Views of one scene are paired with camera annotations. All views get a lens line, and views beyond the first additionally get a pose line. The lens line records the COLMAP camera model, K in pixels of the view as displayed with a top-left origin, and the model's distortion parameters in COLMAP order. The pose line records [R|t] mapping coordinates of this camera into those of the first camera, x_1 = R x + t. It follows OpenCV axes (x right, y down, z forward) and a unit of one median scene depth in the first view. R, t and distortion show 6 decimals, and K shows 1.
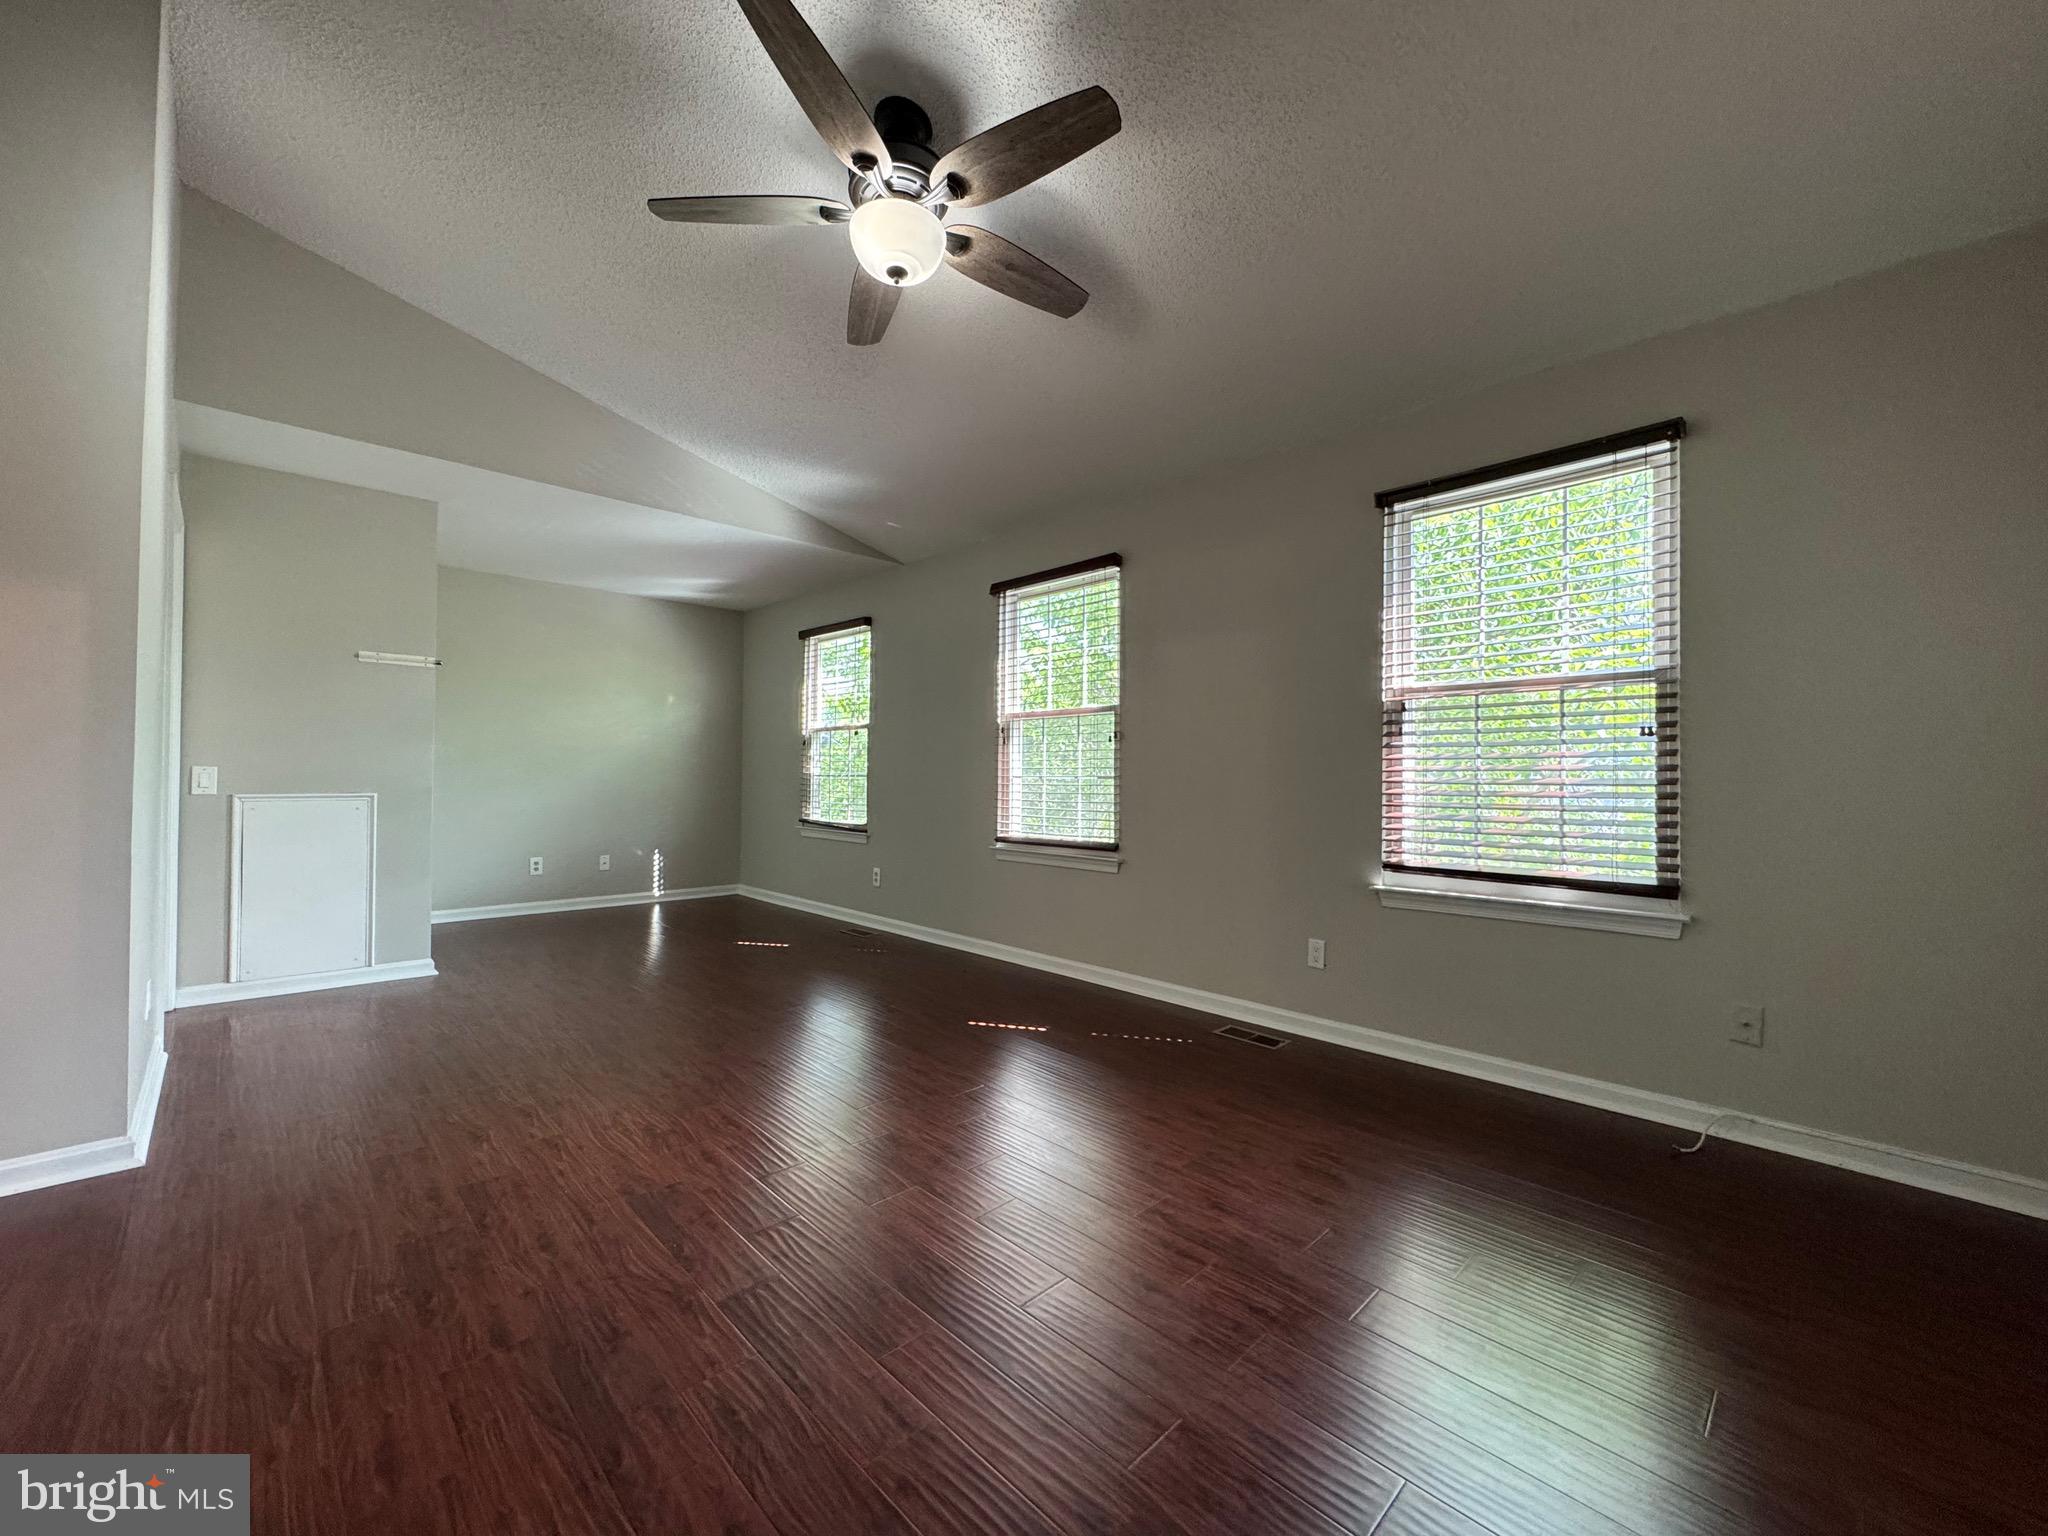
lens RADIAL K [[814.5, 0, 1022.3], [0, 814.5, 760.1], [0, 0, 1]] dist [-0.002364, 0.000378]
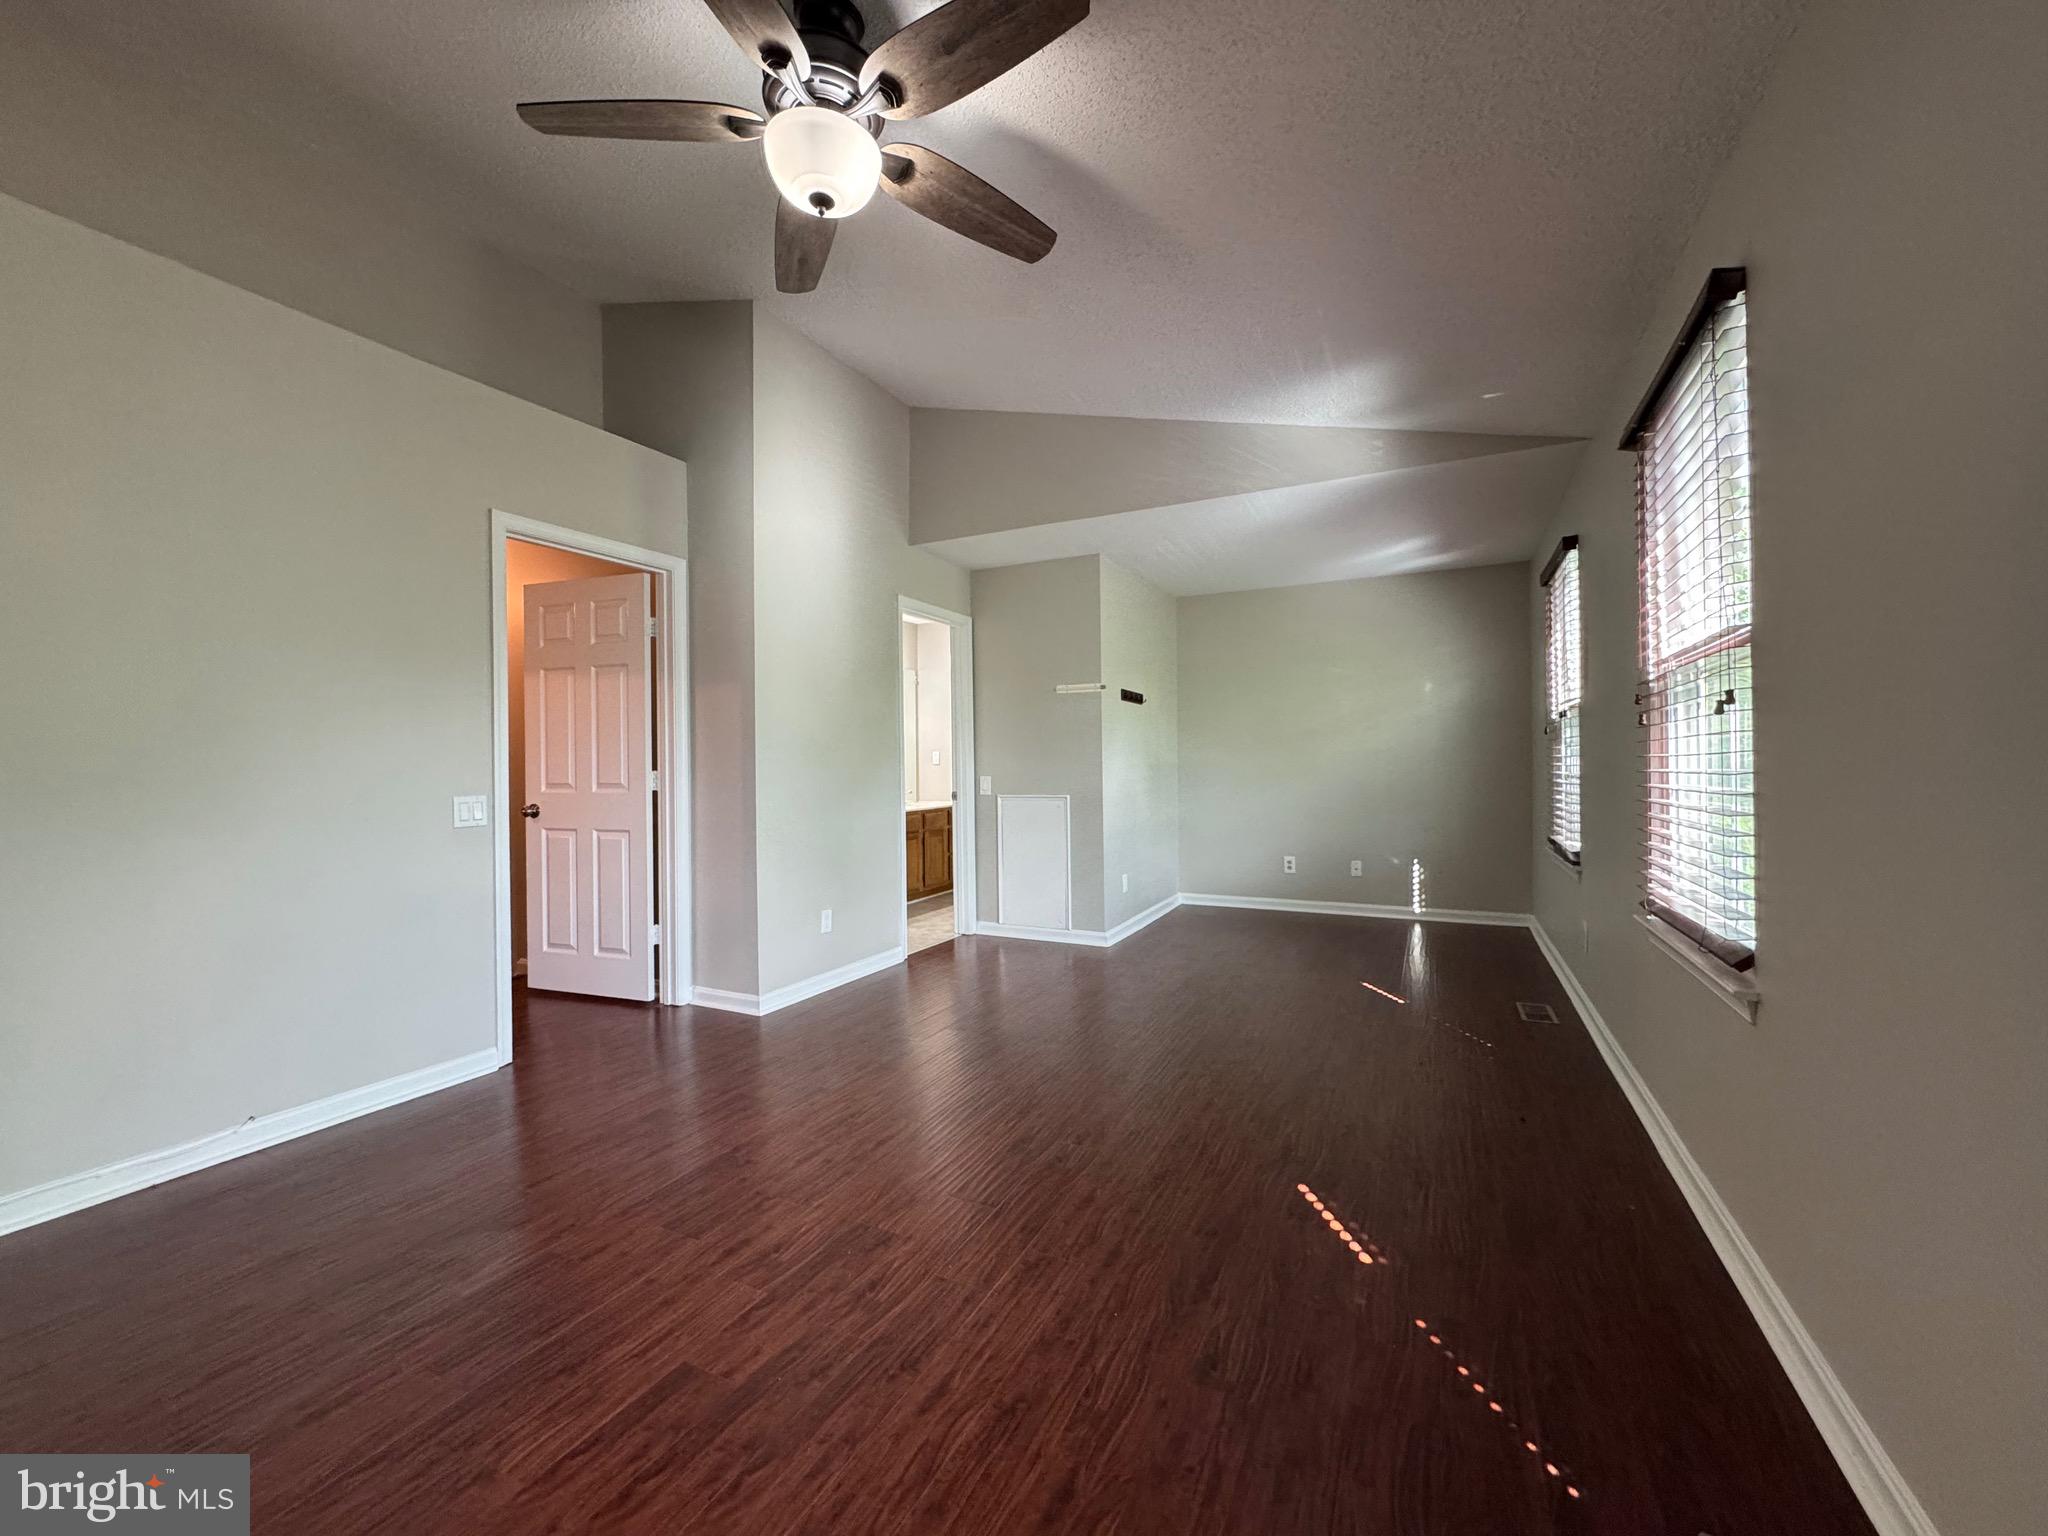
lens RADIAL K [[814.5, 0, 1022.3], [0, 814.5, 760.1], [0, 0, 1]] dist [-0.002364, 0.000378]
pose [[0.333438, -0.019160, -0.942577, 0.470198], [0.032304, 0.999439, -0.008889, -0.006477], [0.942219, -0.027485, 0.333869, 0.610876]]
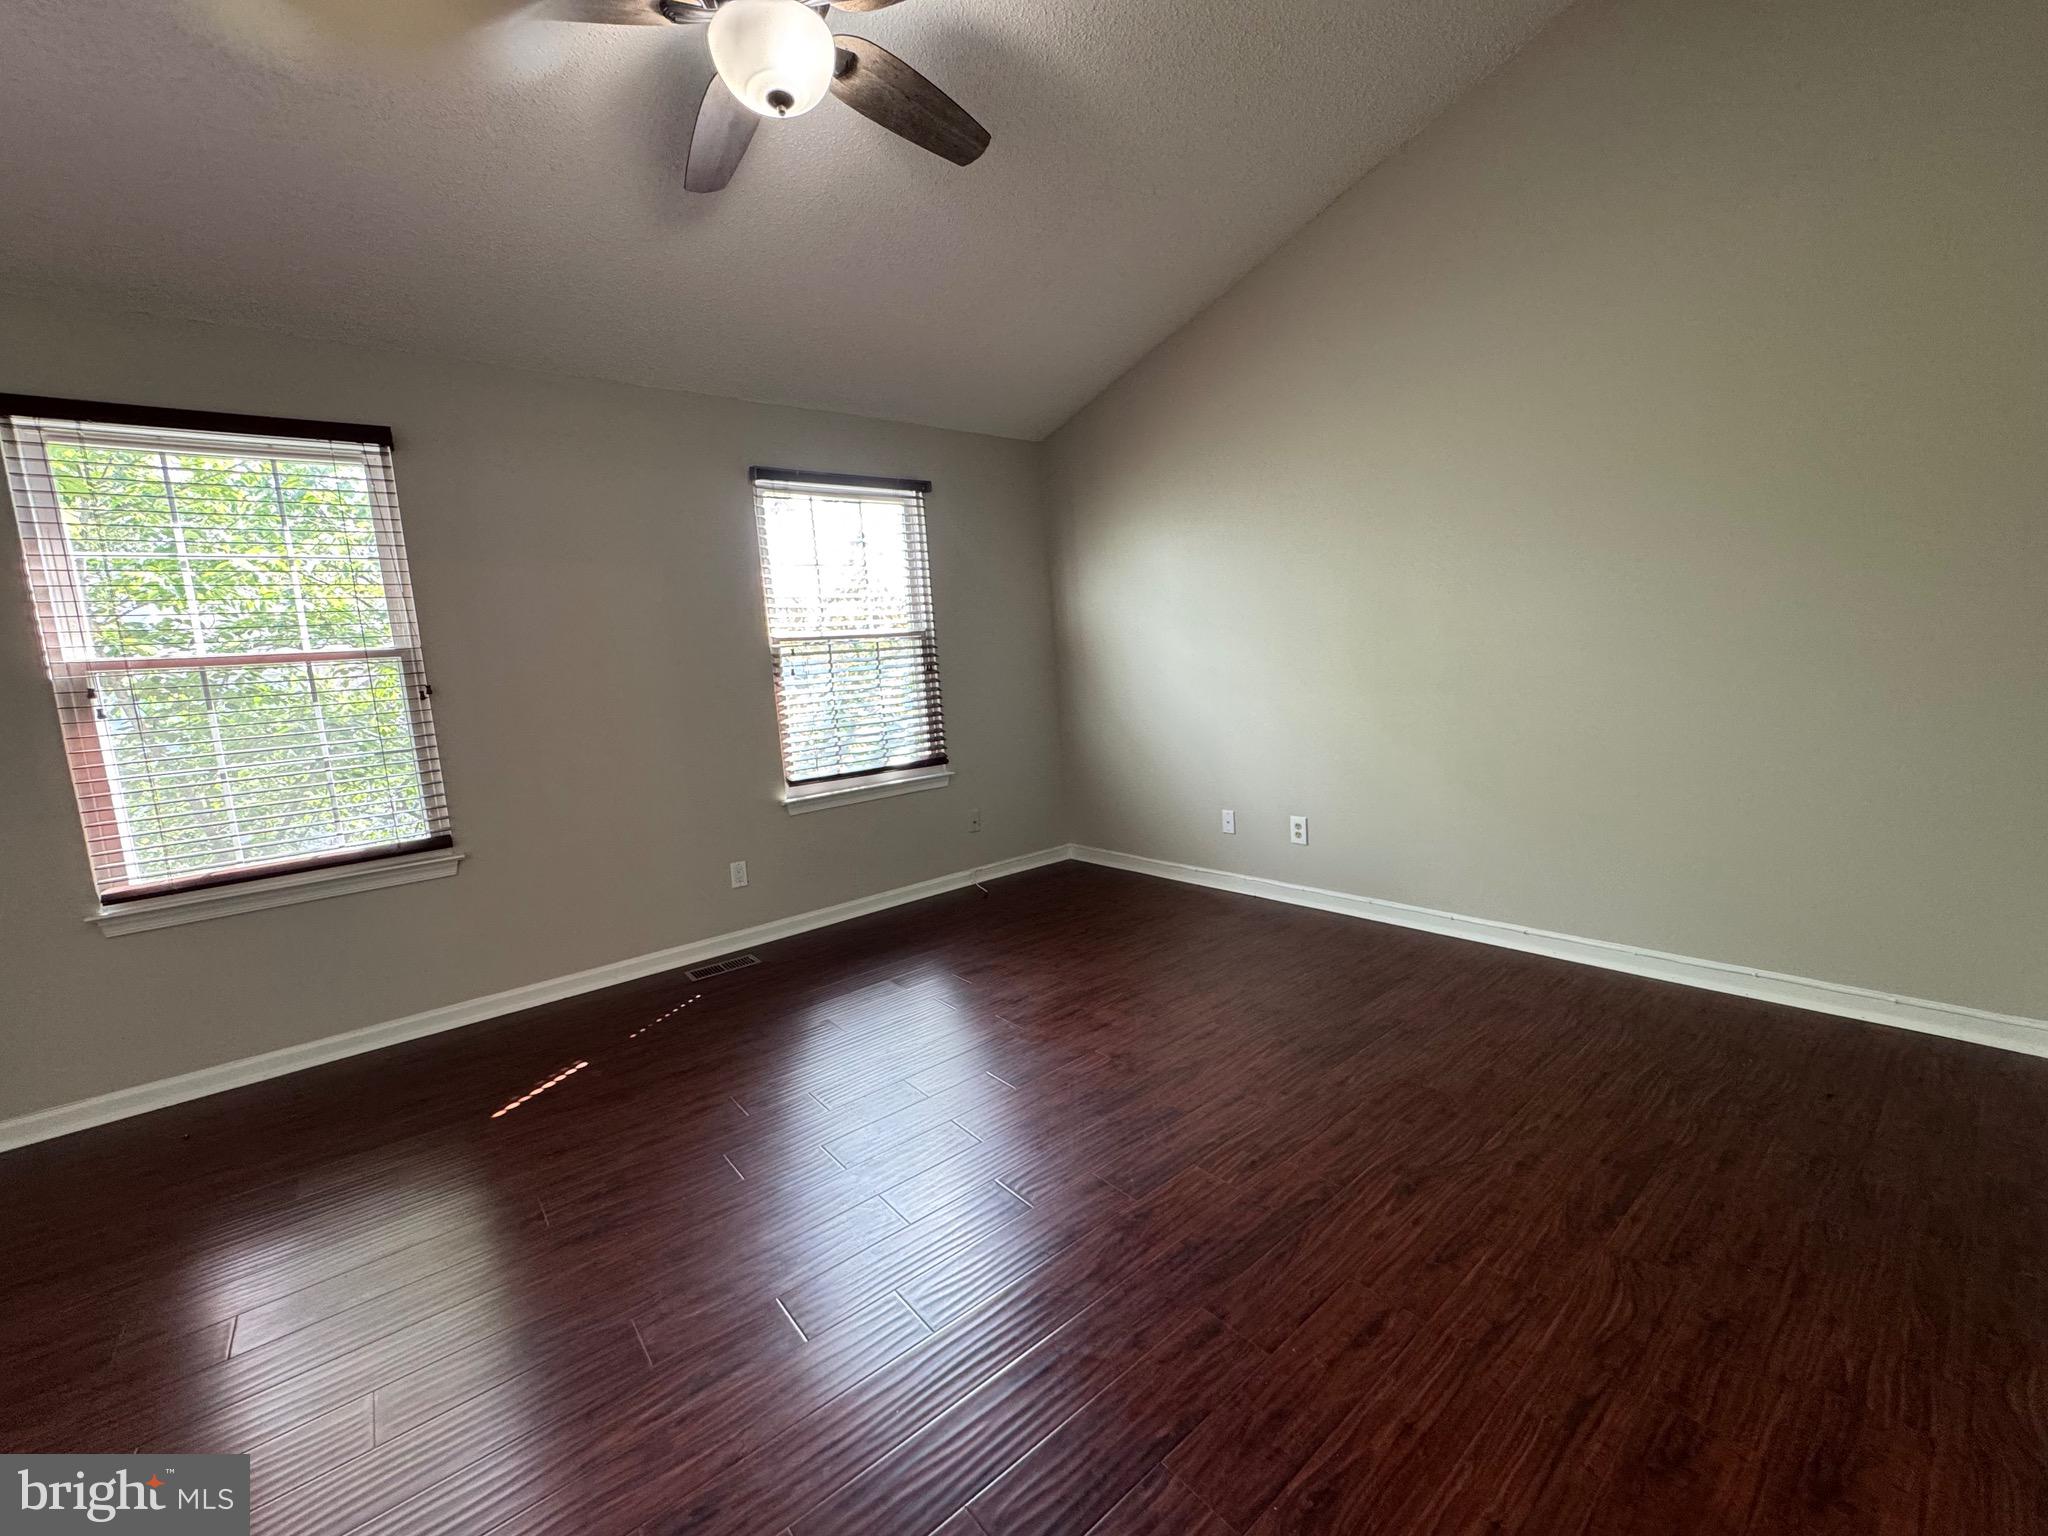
lens RADIAL K [[814.5, 0, 1022.3], [0, 814.5, 760.1], [0, 0, 1]] dist [-0.002364, 0.000378]
pose [[0.091795, -0.130319, 0.987214, -0.674257], [0.057369, 0.990445, 0.125412, -0.035079], [-0.994124, 0.045124, 0.098394, 0.488522]]
